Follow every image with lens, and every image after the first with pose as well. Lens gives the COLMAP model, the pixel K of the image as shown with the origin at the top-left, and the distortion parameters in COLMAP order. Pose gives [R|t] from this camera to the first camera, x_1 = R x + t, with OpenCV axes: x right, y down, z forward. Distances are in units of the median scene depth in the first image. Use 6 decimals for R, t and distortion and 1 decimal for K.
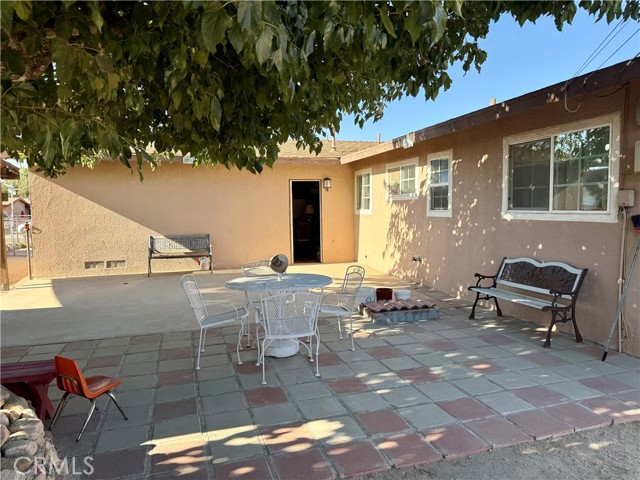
lens RADIAL K [[450.4, 0, 320.8], [0, 450.4, 241.4], [0, 0, 1]] dist [0.067169, -0.090288]
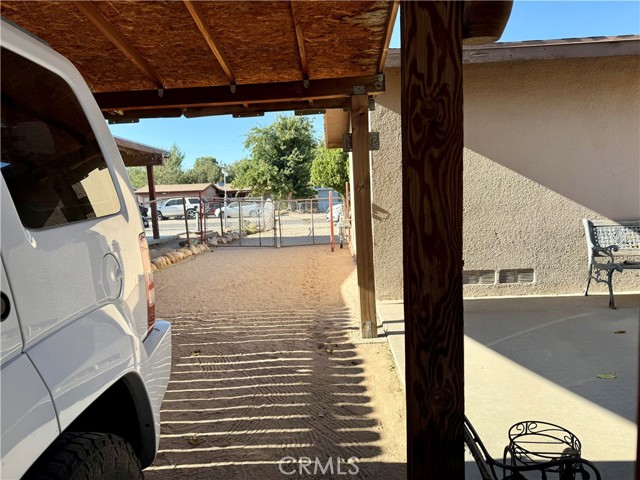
lens RADIAL K [[450.4, 0, 320.2], [0, 450.4, 240.0], [0, 0, 1]] dist [0.067169, -0.090288]
pose [[0.950783, 0.006595, -0.309787, -0.501675], [0.004166, 0.999411, 0.034061, -0.009203], [0.309830, -0.033675, 0.950196, 0.449504]]
